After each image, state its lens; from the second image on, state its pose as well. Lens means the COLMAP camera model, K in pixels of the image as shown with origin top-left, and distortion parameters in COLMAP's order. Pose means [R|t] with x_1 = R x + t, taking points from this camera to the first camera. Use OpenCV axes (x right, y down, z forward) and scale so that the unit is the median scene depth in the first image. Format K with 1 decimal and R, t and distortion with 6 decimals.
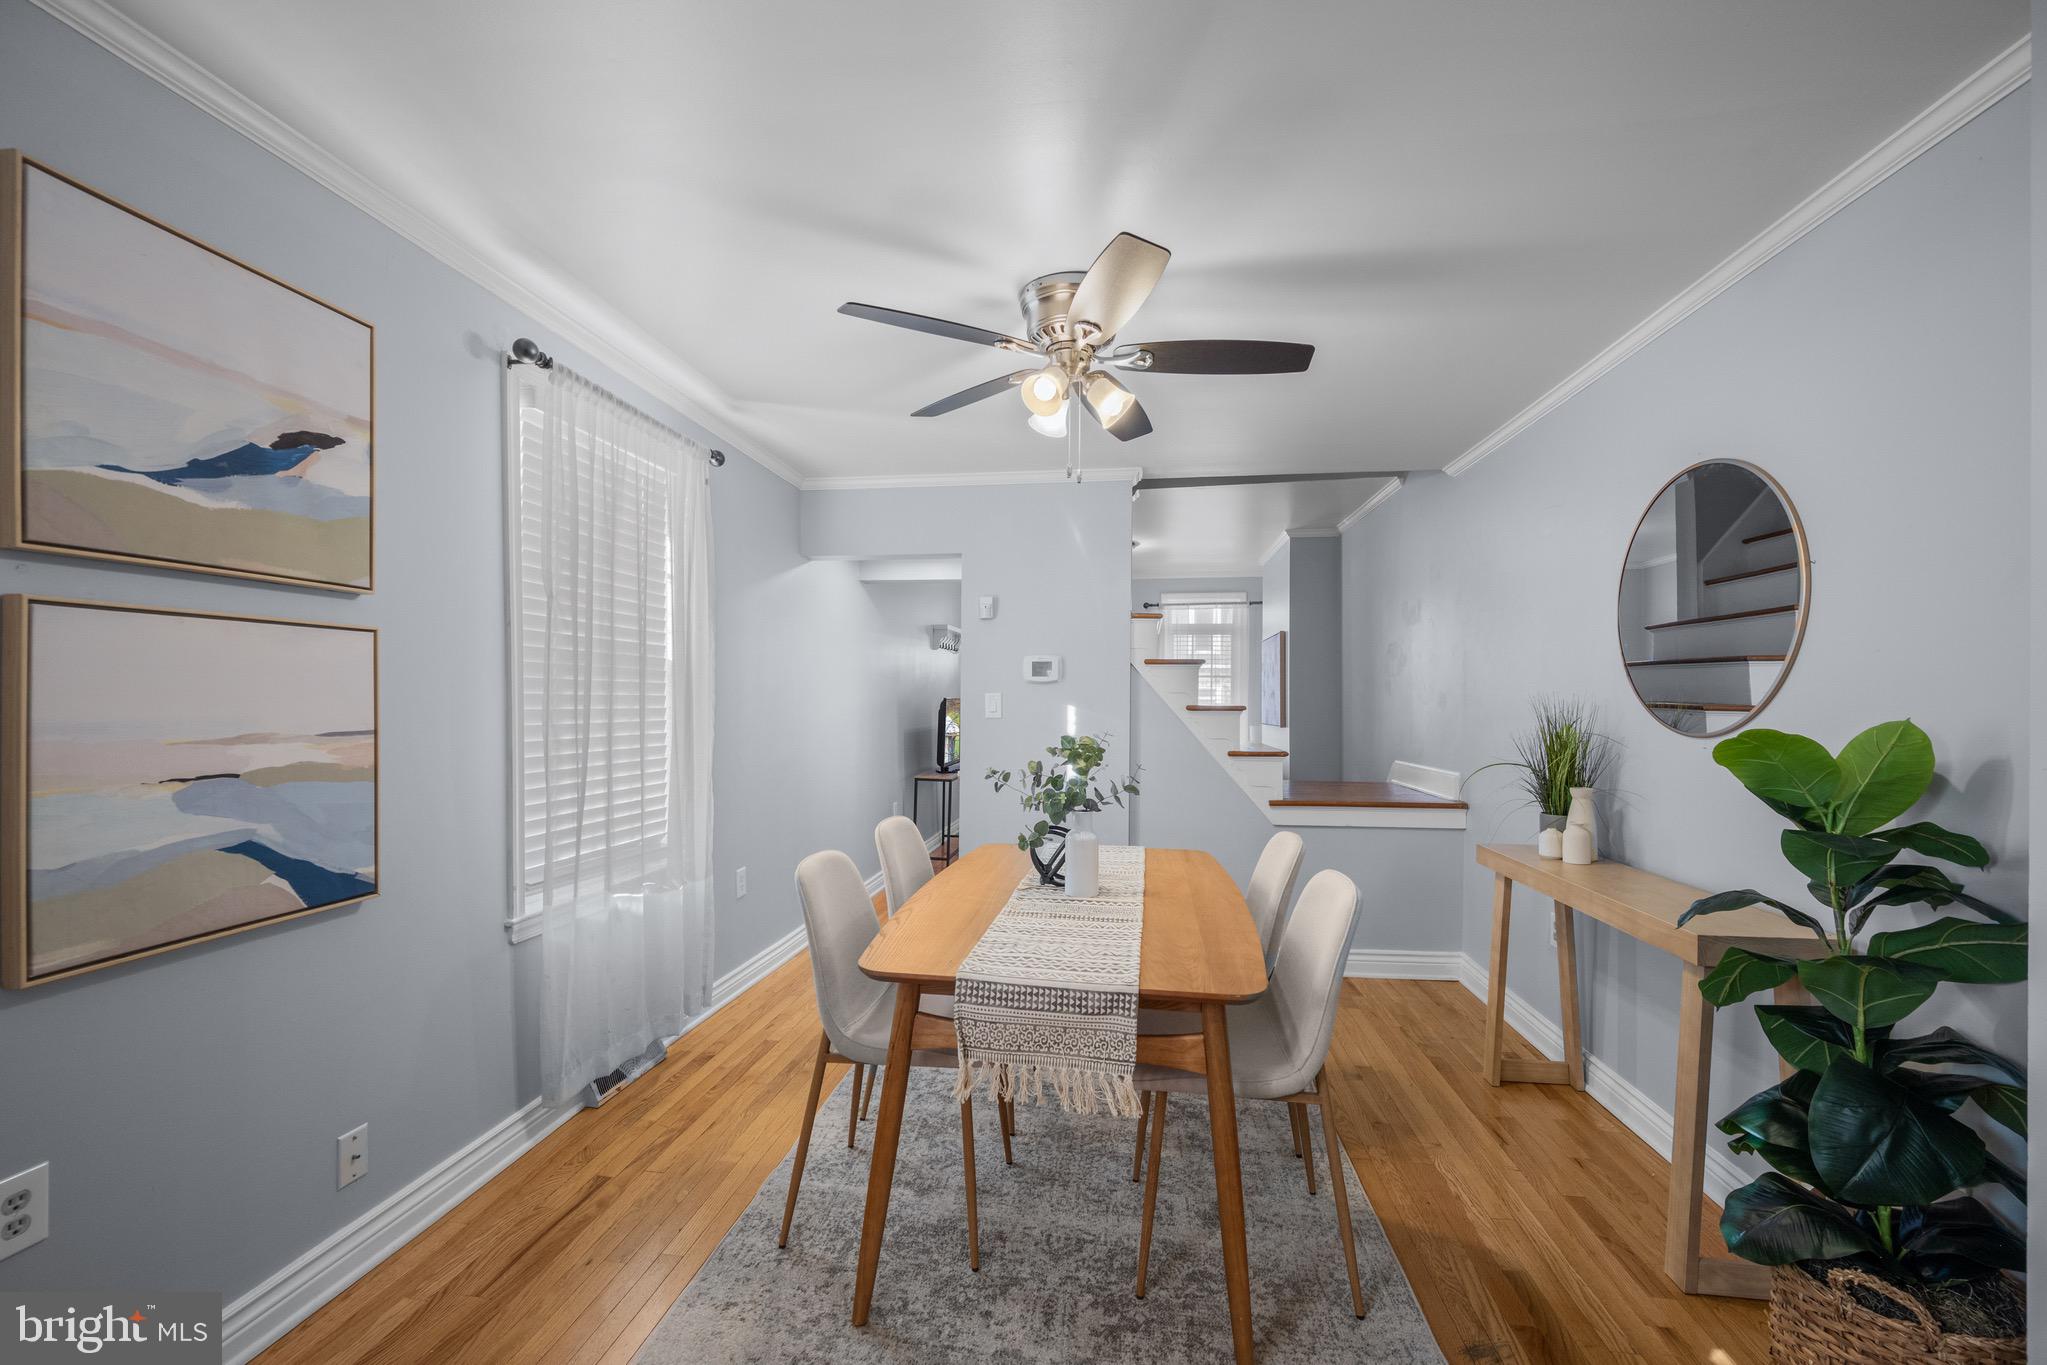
lens RADIAL K [[837.3, 0, 1037.7], [0, 837.3, 688.7], [0, 0, 1]] dist [0.001225, -0.000211]
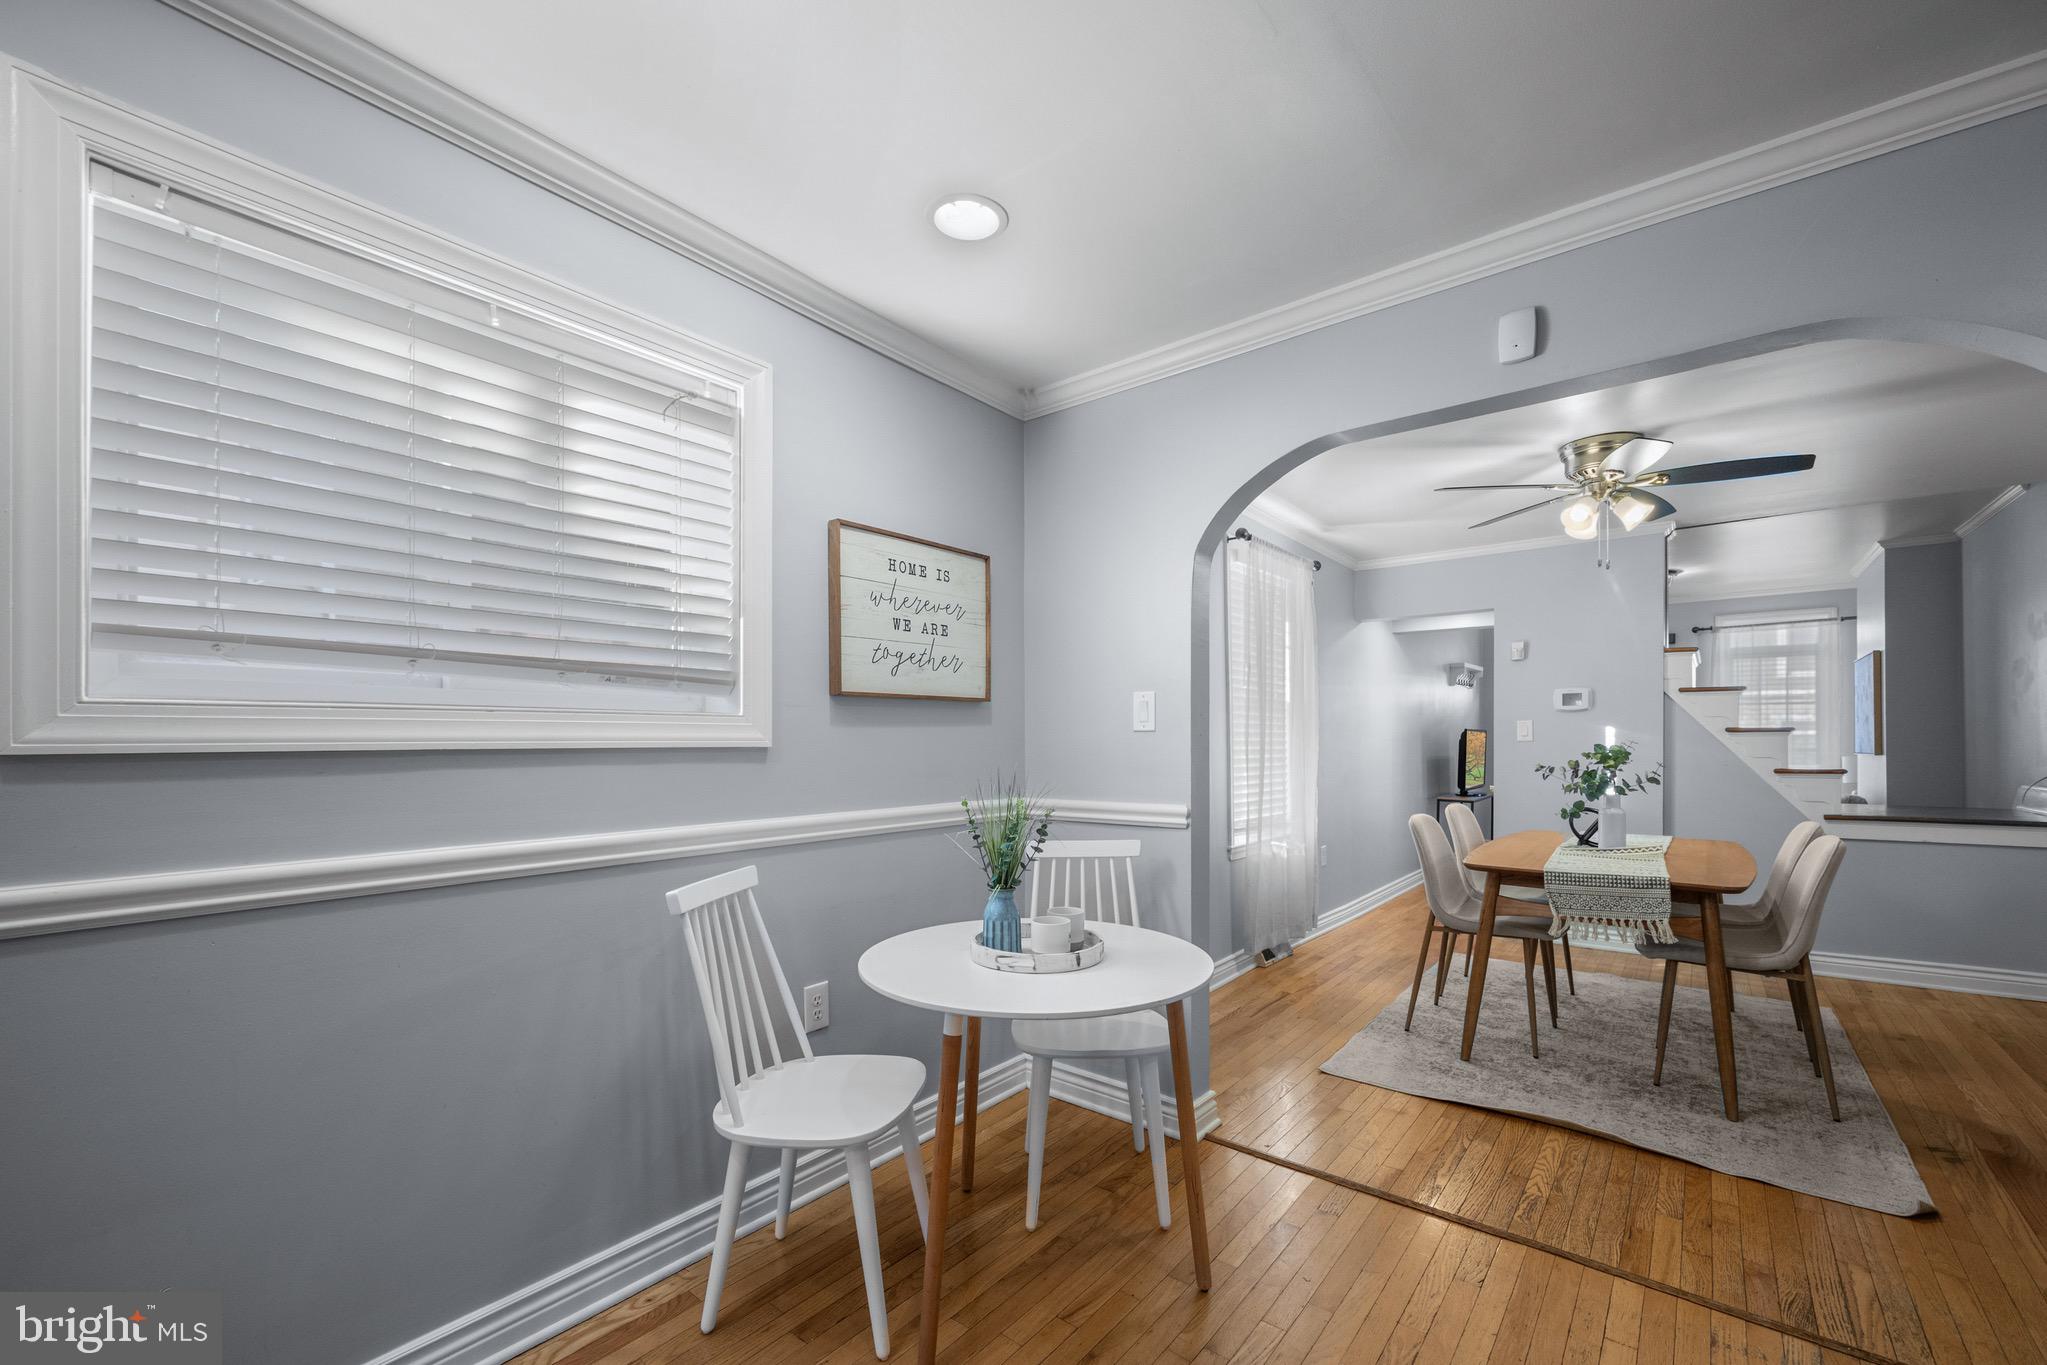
lens RADIAL K [[837.3, 0, 1035.8], [0, 837.3, 742.7], [0, 0, 1]] dist [0.001225, -0.000211]
pose [[0.851285, -0.006206, -0.524667, -0.033736], [0.014653, 0.999821, 0.011949, 0.022077], [0.524499, -0.017860, 0.851224, -0.739157]]
